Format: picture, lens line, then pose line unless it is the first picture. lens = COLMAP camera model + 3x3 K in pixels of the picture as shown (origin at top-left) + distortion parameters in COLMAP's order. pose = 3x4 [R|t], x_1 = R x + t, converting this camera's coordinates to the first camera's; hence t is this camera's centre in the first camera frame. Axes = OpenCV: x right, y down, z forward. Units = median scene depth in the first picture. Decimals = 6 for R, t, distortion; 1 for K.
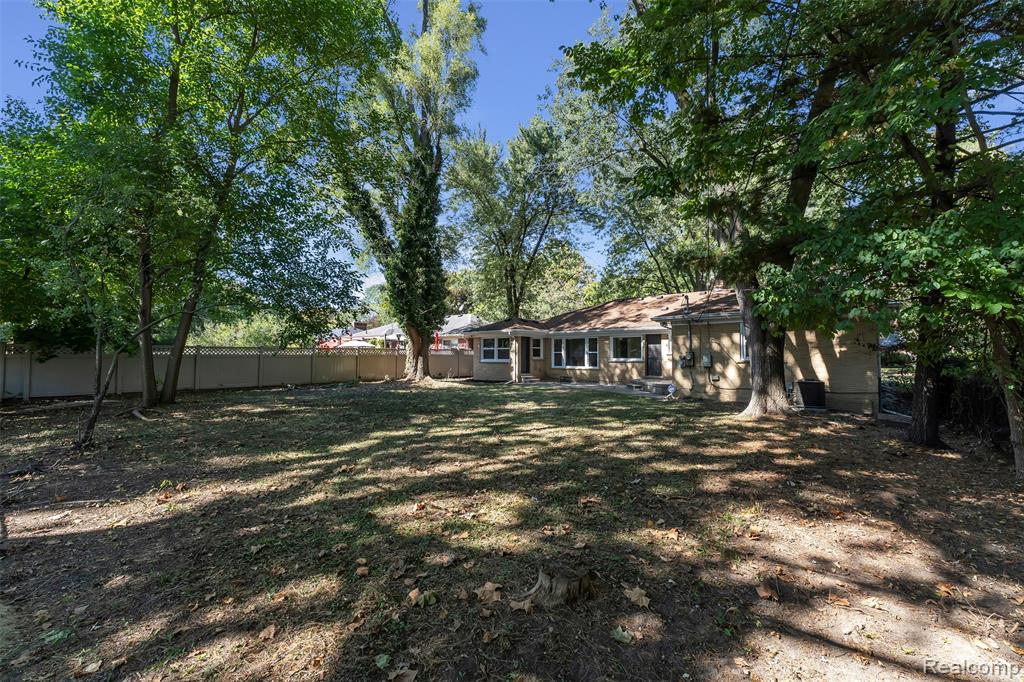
lens RADIAL K [[439.2, 0, 514.8], [0, 439.2, 343.4], [0, 0, 1]] dist [0.001605, 0.000111]
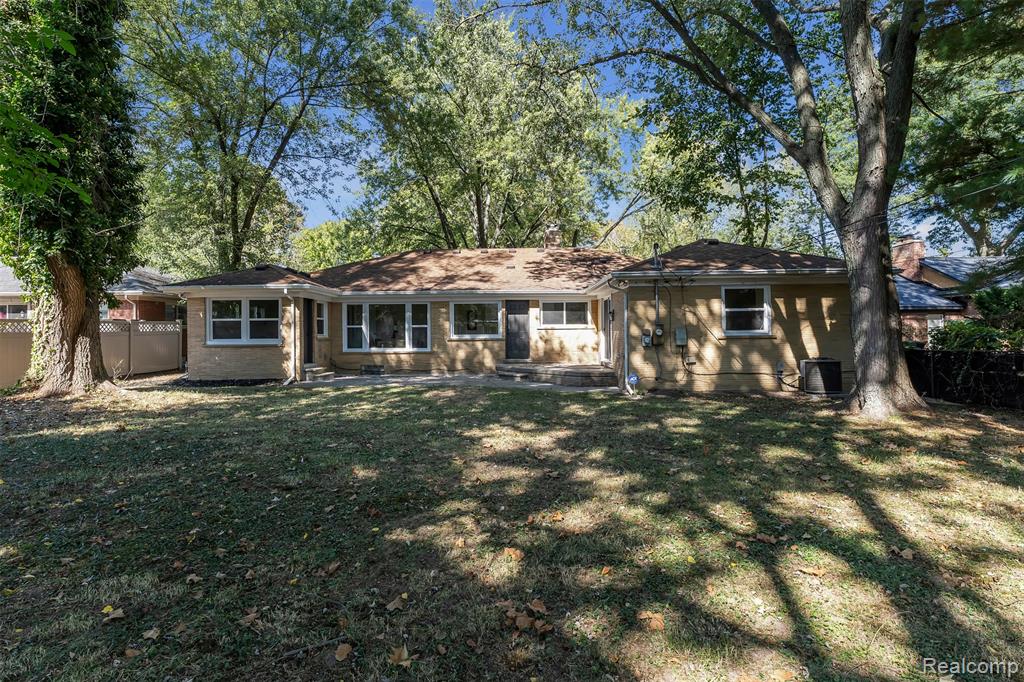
lens RADIAL K [[507.3, 0, 508.5], [0, 507.3, 335.1], [0, 0, 1]] dist [-0.004299, 0.000053]
pose [[0.780730, -0.012684, 0.624739, -0.188728], [-0.010190, 0.999403, 0.033025, 0.007736], [-0.624785, -0.032150, 0.780135, 0.341275]]
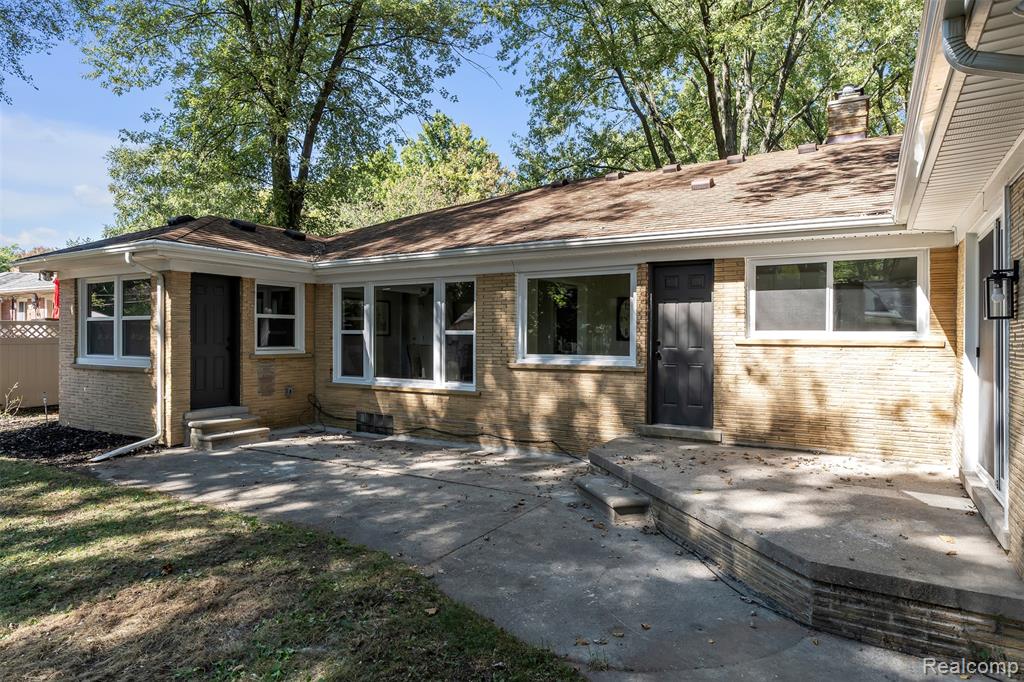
lens RADIAL K [[616.0, 0, 514.6], [0, 616.0, 336.3], [0, 0, 1]] dist [-0.006012, 0.004976]
pose [[0.987479, 0.001385, 0.157745, 0.152840], [-0.006434, 0.999483, 0.031501, 0.010273], [-0.157620, -0.032121, 0.986977, 0.613432]]
